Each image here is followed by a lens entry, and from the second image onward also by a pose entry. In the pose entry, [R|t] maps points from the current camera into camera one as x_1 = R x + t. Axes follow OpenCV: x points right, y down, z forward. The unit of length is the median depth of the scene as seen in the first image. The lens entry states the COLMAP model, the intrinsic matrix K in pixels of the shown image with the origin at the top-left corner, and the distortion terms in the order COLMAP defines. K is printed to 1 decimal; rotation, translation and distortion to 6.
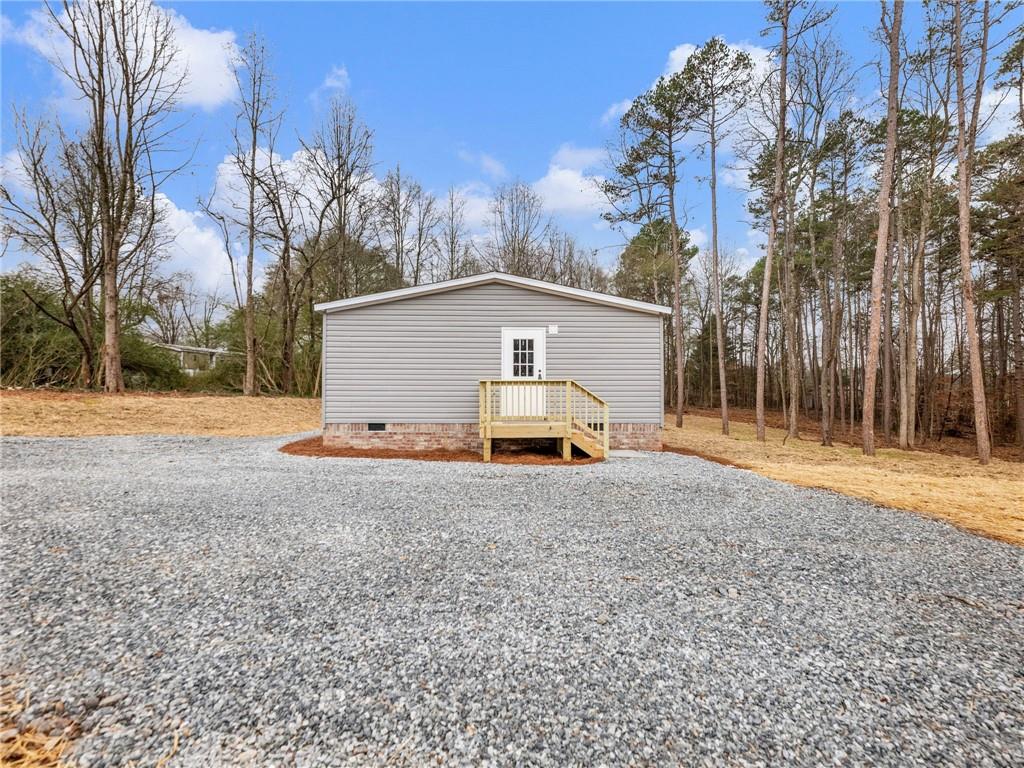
lens RADIAL K [[467.1, 0, 510.6], [0, 467.1, 387.0], [0, 0, 1]] dist [0.001215, 0.000013]
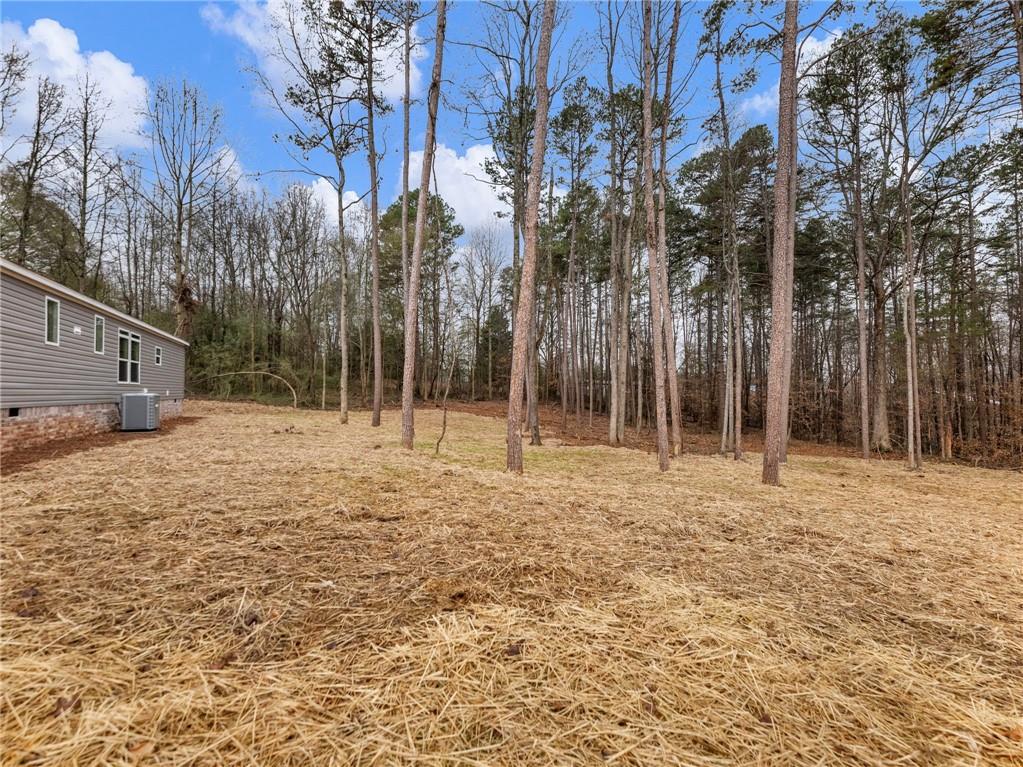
lens RADIAL K [[466.6, 0, 510.1], [0, 466.6, 386.4], [0, 0, 1]] dist [0.001215, 0.000013]
pose [[0.924919, 0.004154, 0.380142, 0.265840], [-0.007920, 0.999934, 0.008343, 0.014464], [-0.380082, -0.010727, 0.924891, 0.214877]]
